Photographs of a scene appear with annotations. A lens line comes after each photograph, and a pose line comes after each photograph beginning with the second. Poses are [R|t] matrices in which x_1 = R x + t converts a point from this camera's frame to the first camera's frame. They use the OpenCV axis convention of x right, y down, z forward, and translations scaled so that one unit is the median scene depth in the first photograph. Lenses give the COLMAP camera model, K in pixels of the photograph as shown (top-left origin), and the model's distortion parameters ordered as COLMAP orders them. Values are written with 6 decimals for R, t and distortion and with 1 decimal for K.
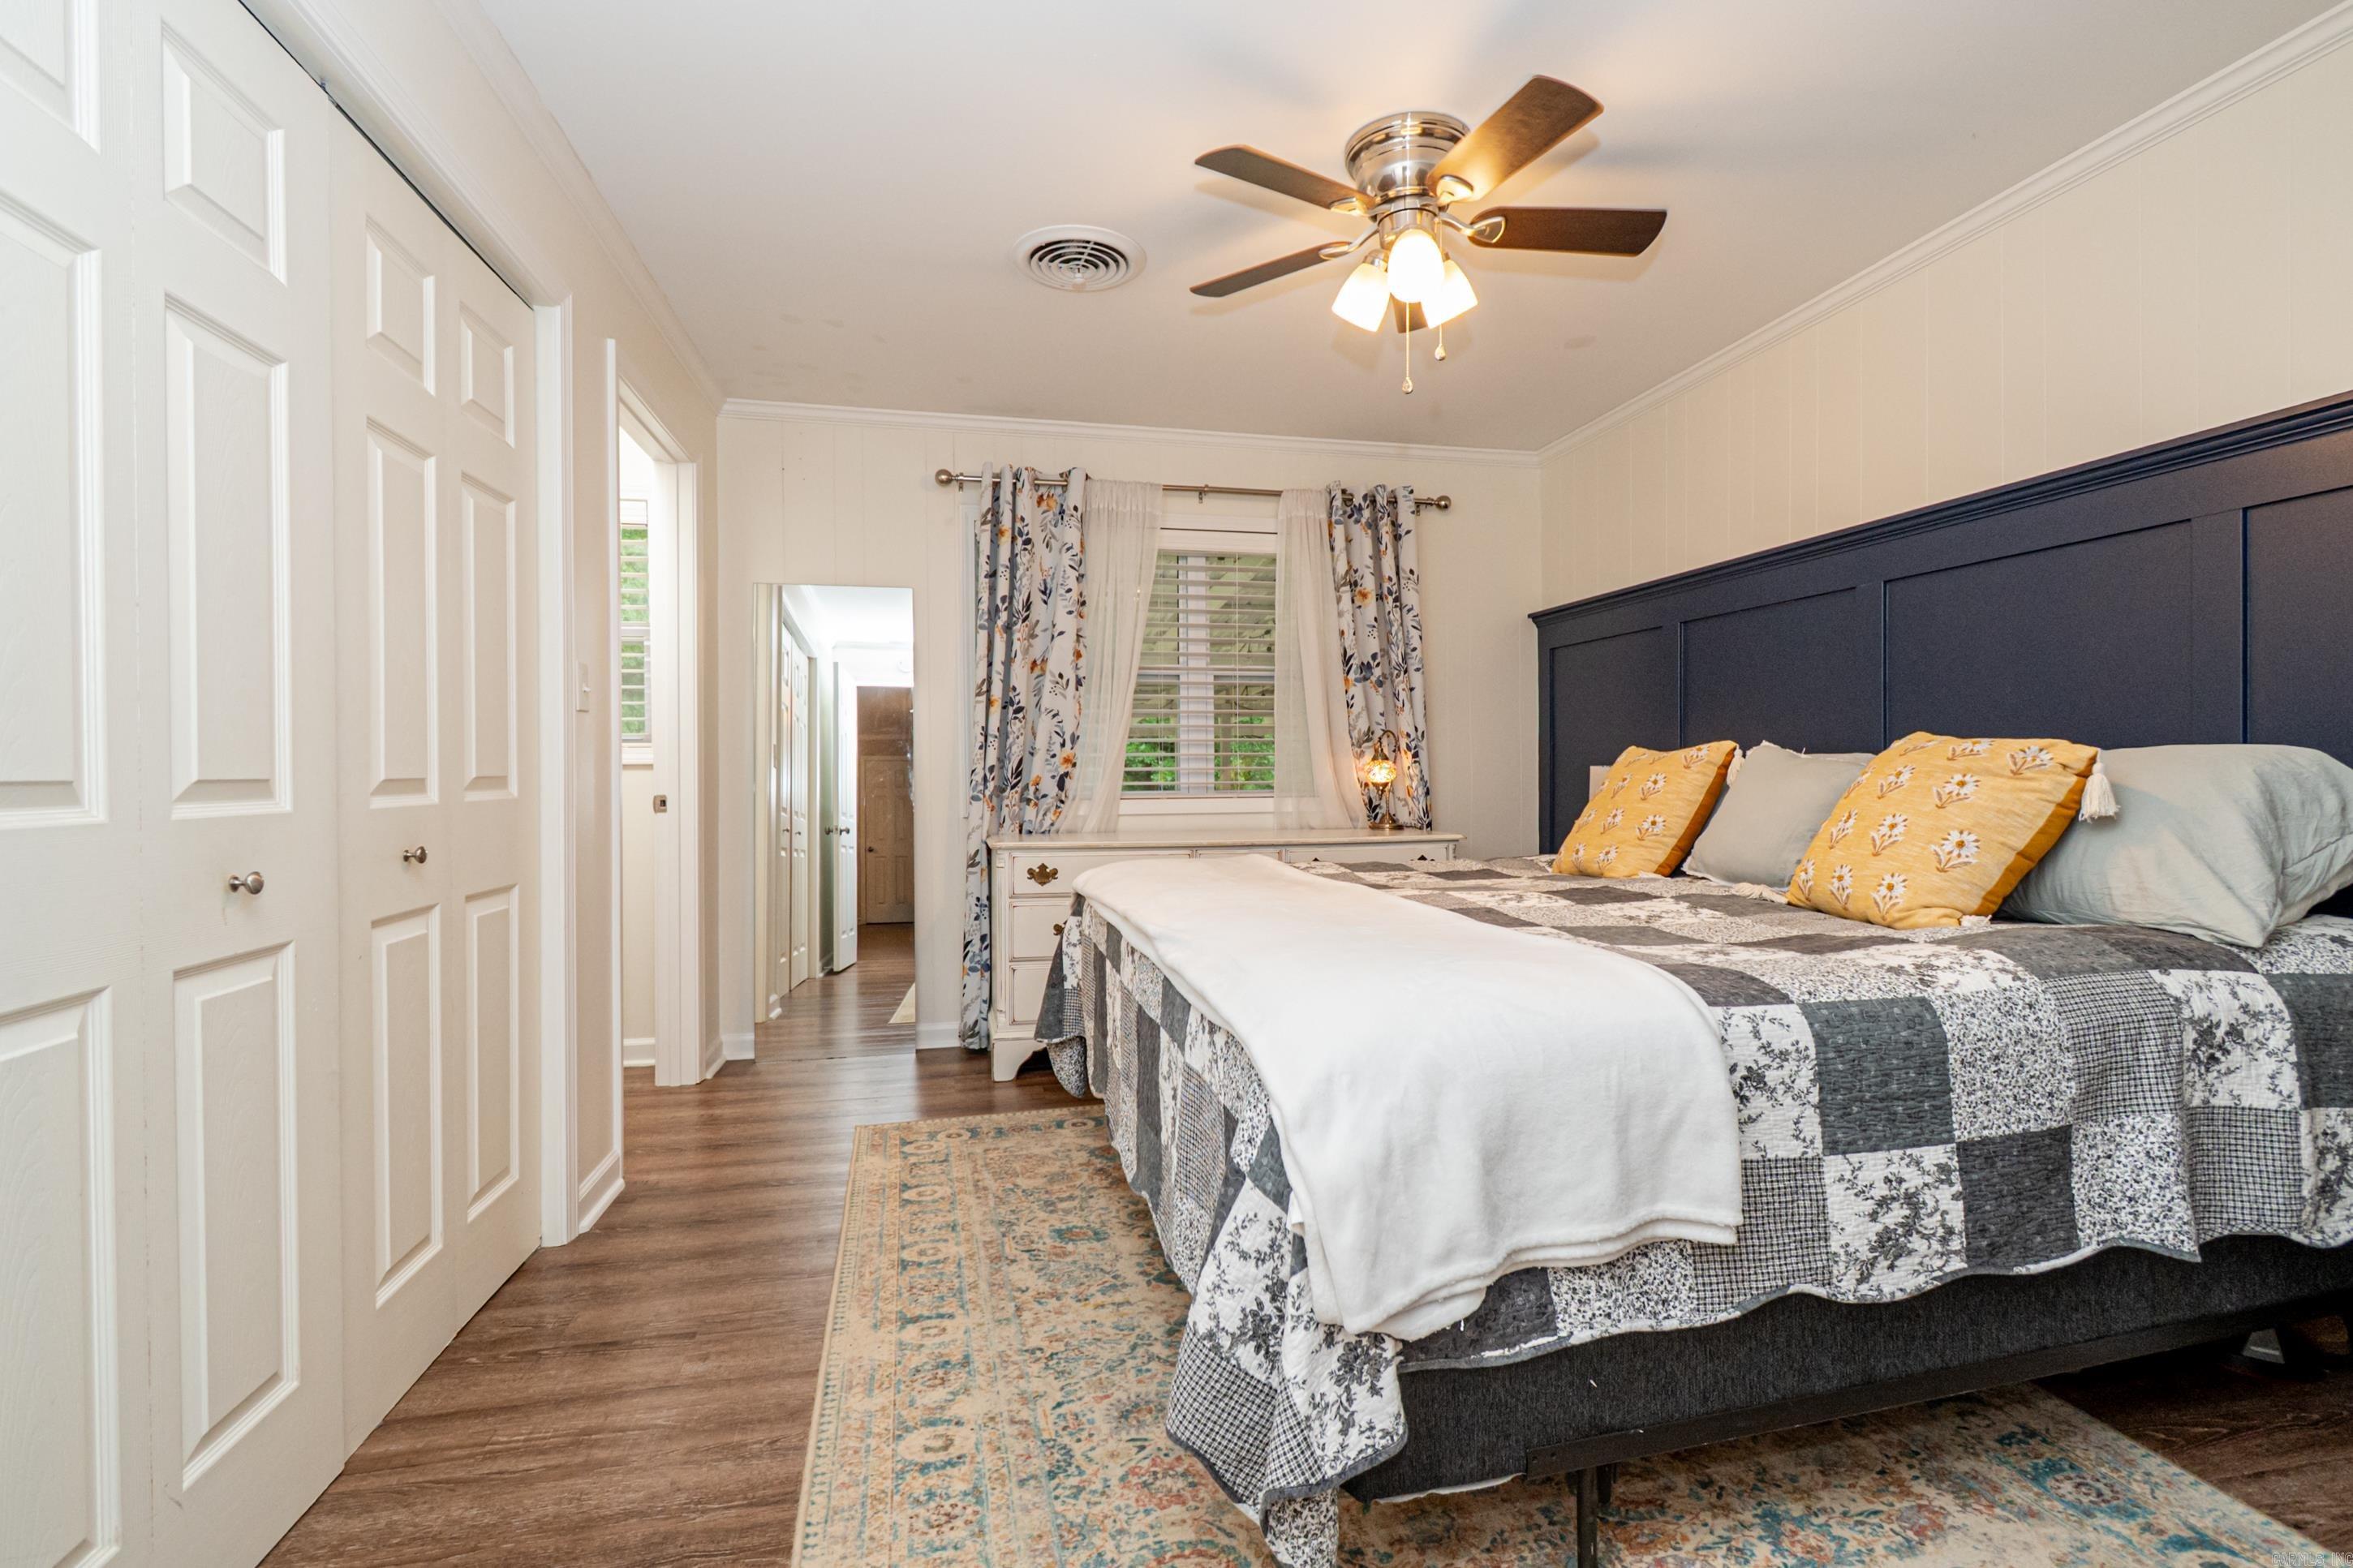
lens RADIAL K [[1050.2, 0, 1193.1], [0, 1050.2, 778.8], [0, 0, 1]] dist [0.000310, -0.004440]
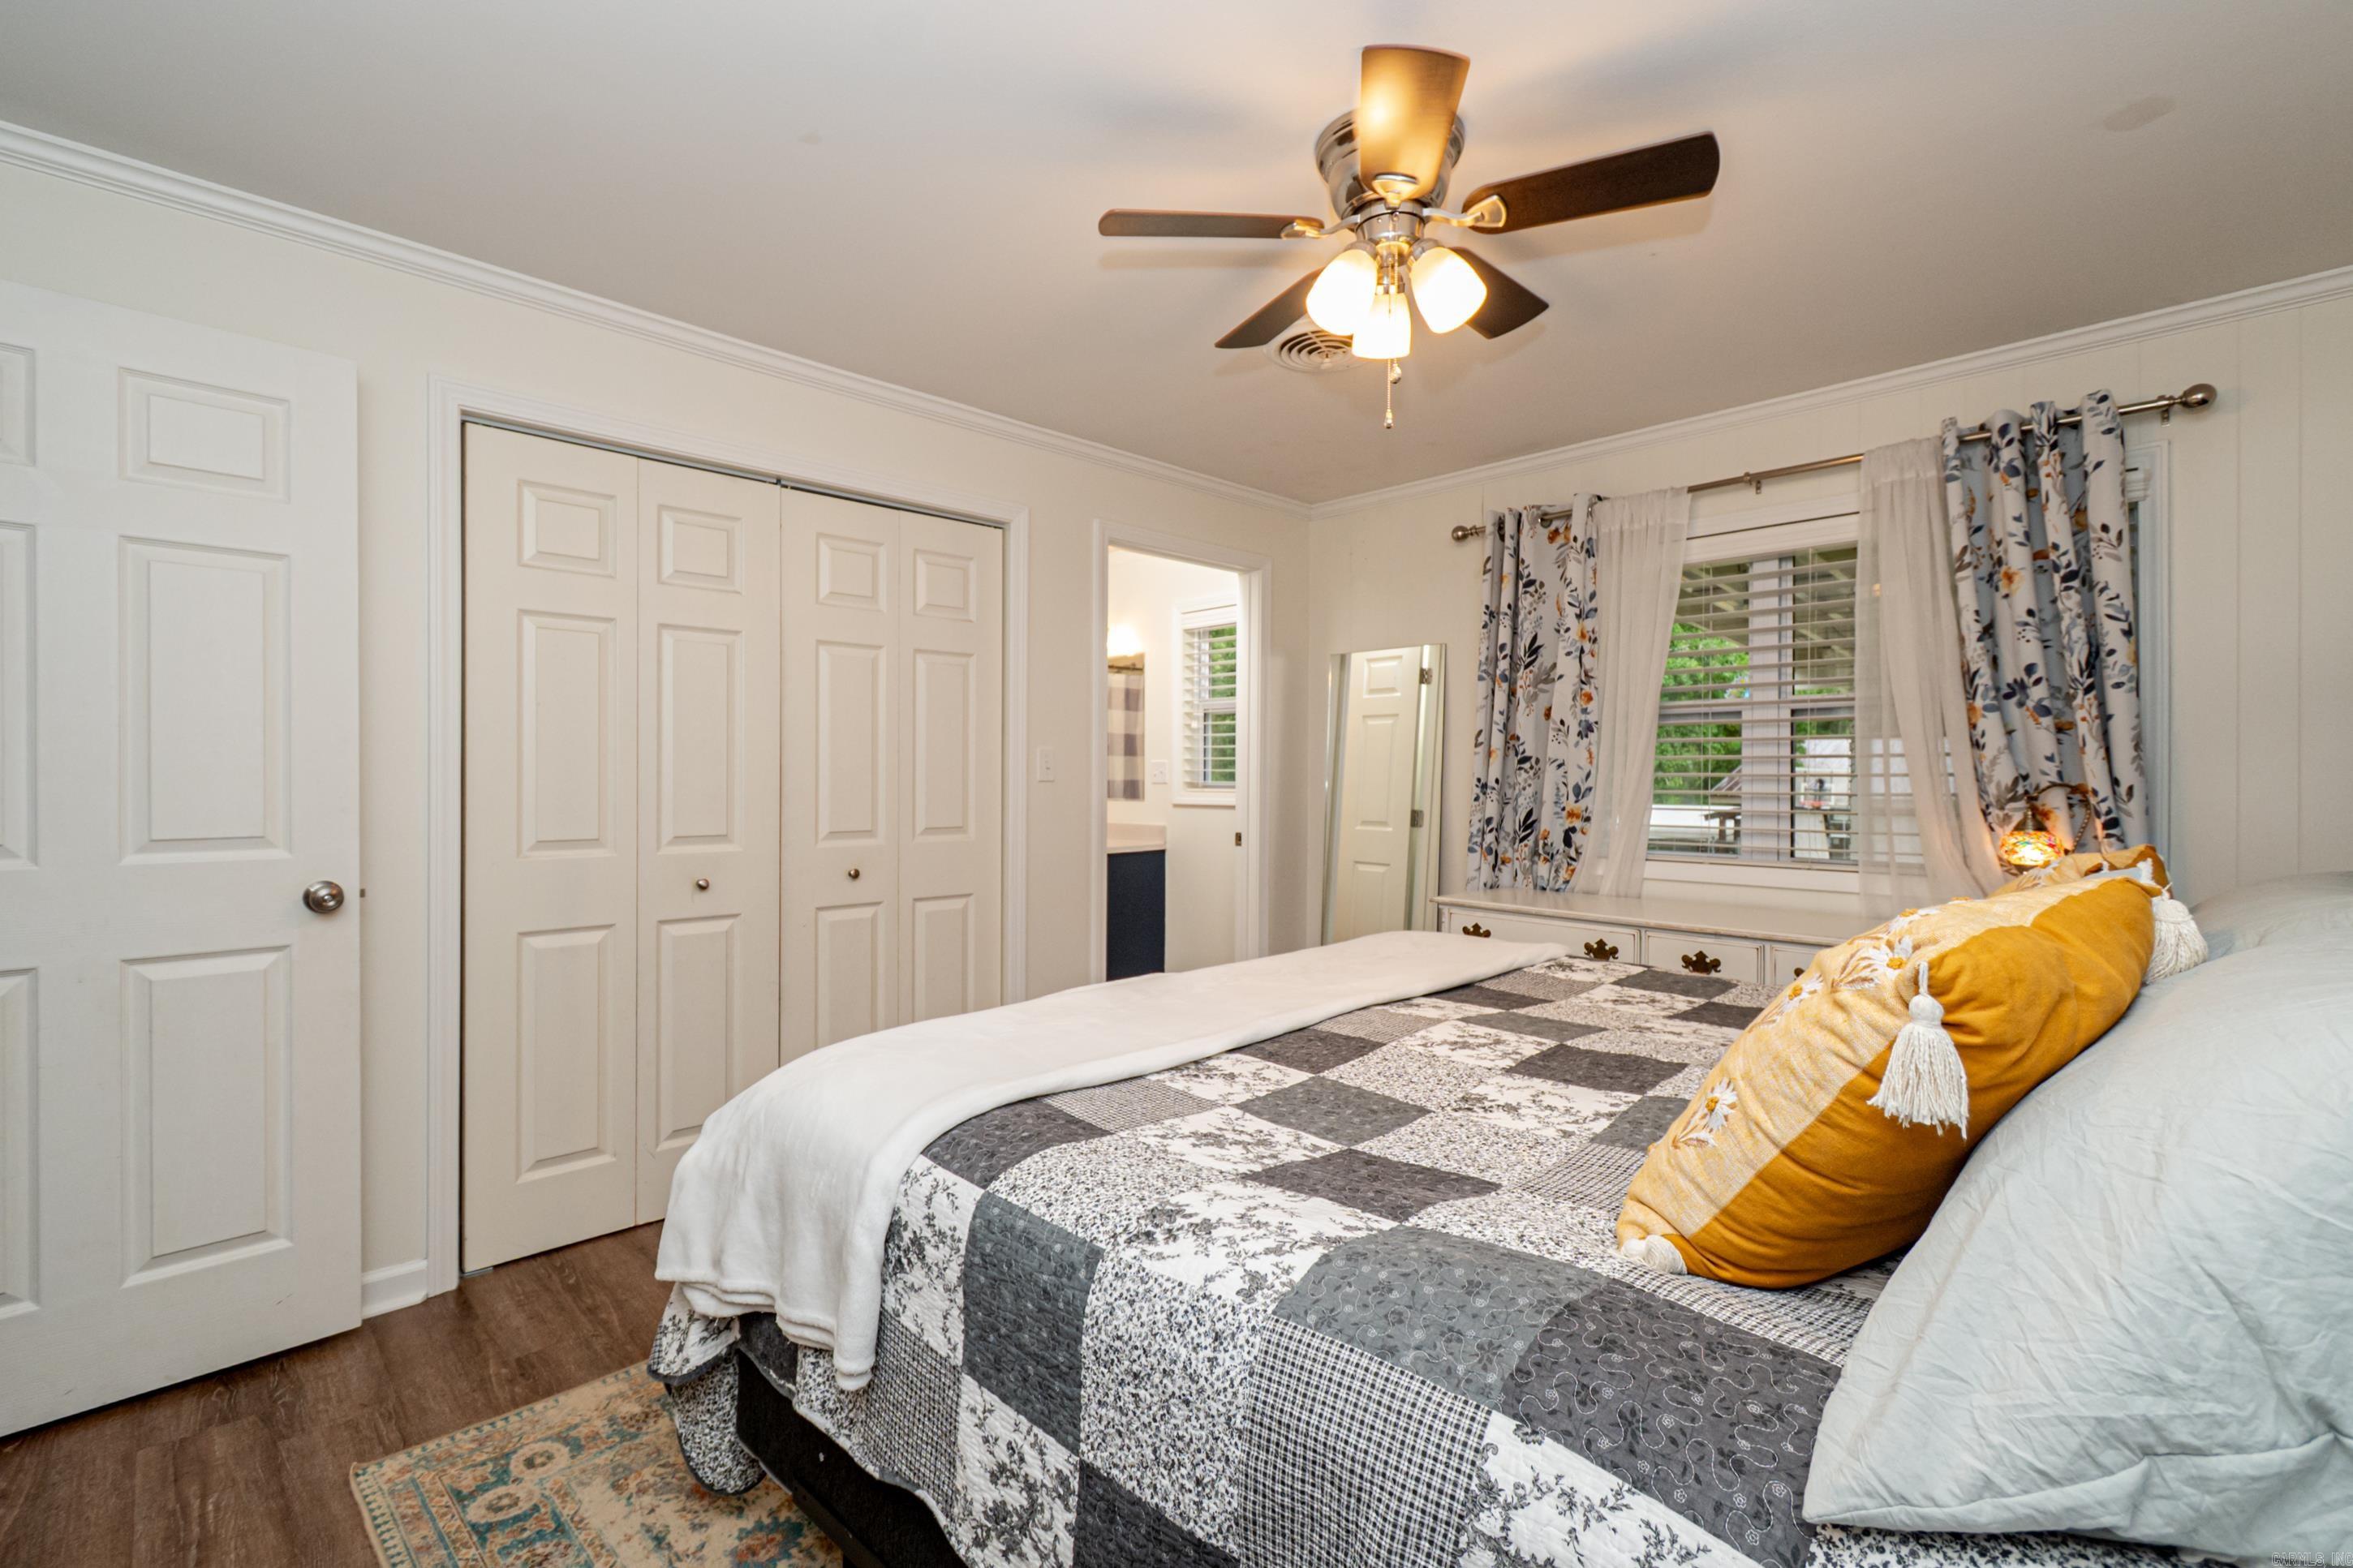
lens RADIAL K [[1050.2, 0, 1188.8], [0, 1050.2, 778.3], [0, 0, 1]] dist [0.000310, -0.004440]
pose [[0.535238, 0.008644, -0.844657, 0.479728], [-0.015806, 0.999875, 0.000216, -0.044299], [0.844553, 0.013235, 0.535308, 0.231521]]
